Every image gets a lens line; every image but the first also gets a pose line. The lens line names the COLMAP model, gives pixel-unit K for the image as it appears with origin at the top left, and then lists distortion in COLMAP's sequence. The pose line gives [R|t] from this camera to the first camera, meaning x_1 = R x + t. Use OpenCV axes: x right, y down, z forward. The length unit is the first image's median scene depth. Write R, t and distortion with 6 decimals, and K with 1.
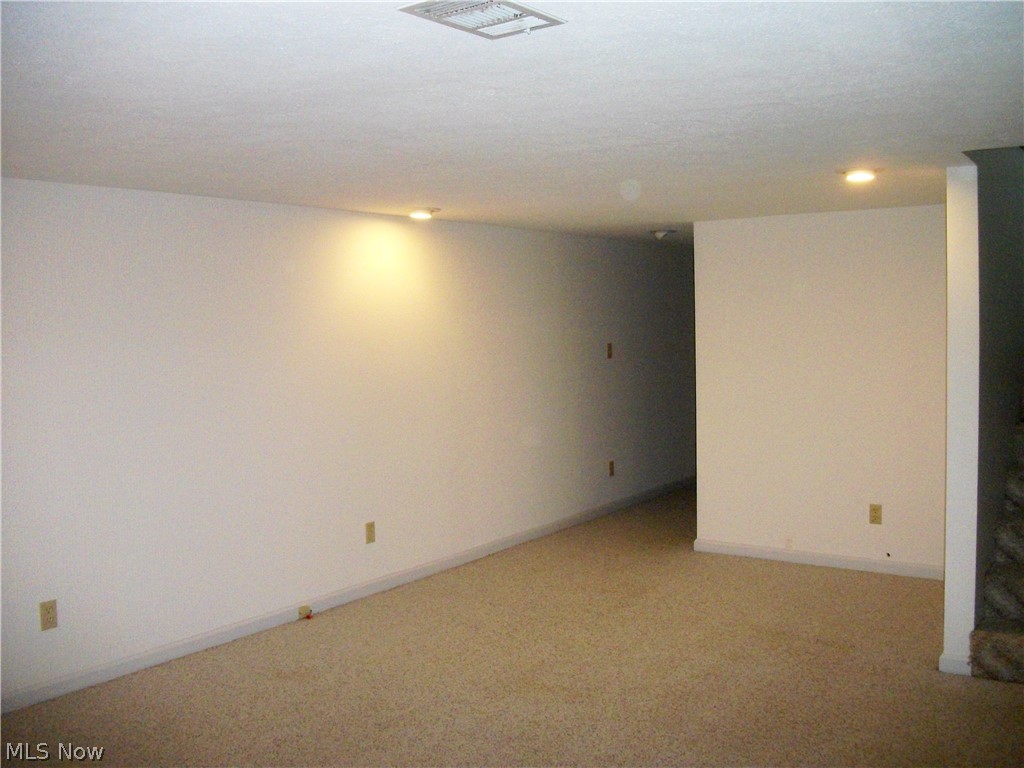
lens RADIAL K [[996.2, 0, 512.0], [0, 996.2, 384.0], [0, 0, 1]] dist [-0.121545, -0.002398]
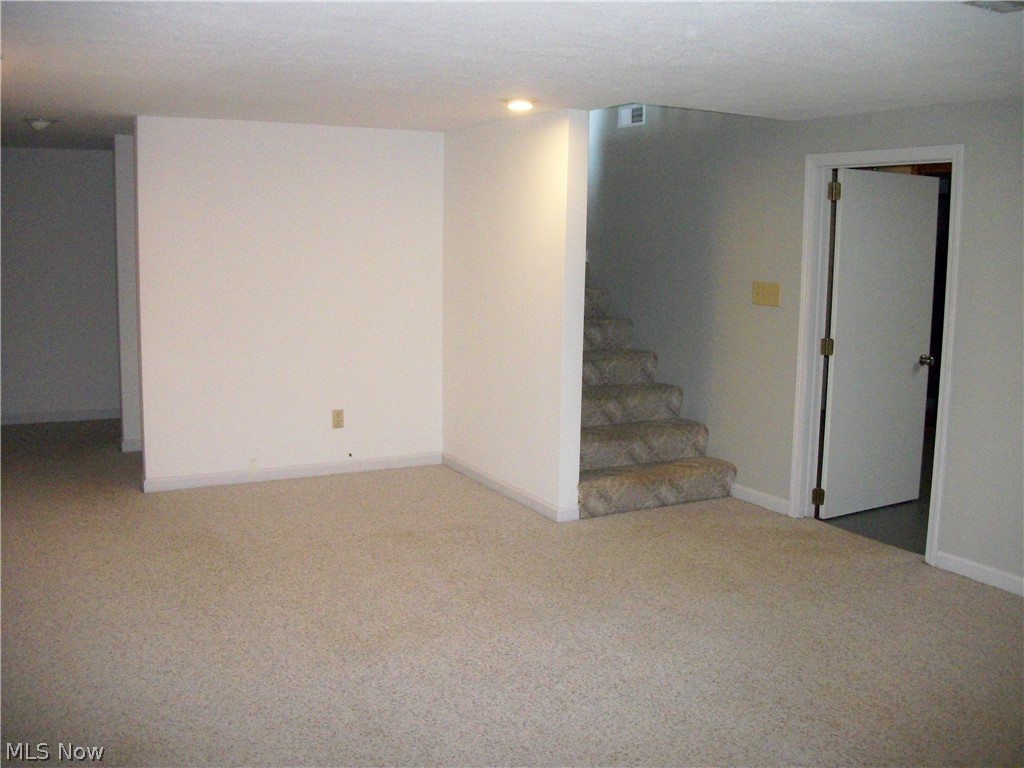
lens RADIAL K [[996.2, 0, 512.0], [0, 996.2, 384.0], [0, 0, 1]] dist [-0.121545, -0.002398]
pose [[0.402457, -0.101800, 0.909761, -0.713835], [0.031051, 0.994744, 0.097573, -0.004827], [-0.914912, -0.011020, 0.403503, 0.534330]]
